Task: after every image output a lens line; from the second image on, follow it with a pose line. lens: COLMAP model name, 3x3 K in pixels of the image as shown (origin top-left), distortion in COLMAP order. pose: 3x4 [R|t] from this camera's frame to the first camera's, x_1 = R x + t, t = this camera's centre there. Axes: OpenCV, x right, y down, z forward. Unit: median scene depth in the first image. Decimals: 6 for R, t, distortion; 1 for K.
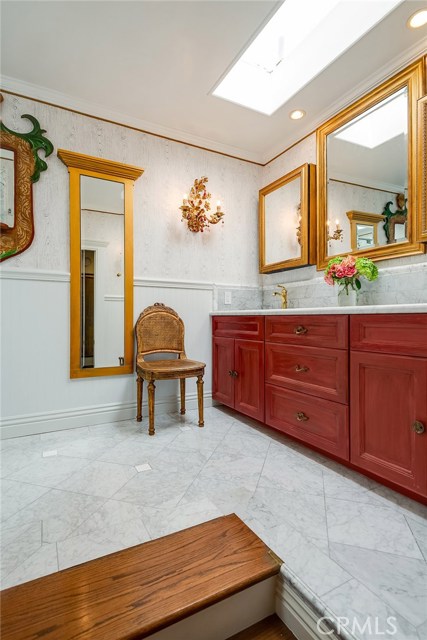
lens RADIAL K [[323.7, 0, 213.6], [0, 323.7, 319.0], [0, 0, 1]] dist [-0.002042, -0.000679]
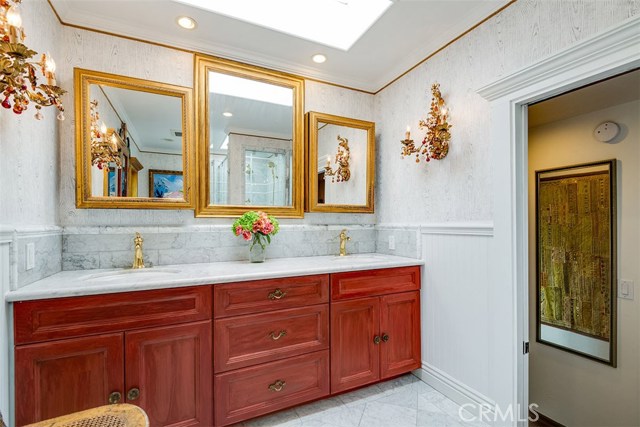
lens RADIAL K [[284.9, 0, 321.7], [0, 284.9, 222.5], [0, 0, 1]] dist [-0.002847, -0.000414]
pose [[0.043950, 0.005687, 0.999018, -0.503063], [0.007534, 0.999953, -0.006023, -0.152456], [-0.999005, 0.007791, 0.043905, 0.749791]]
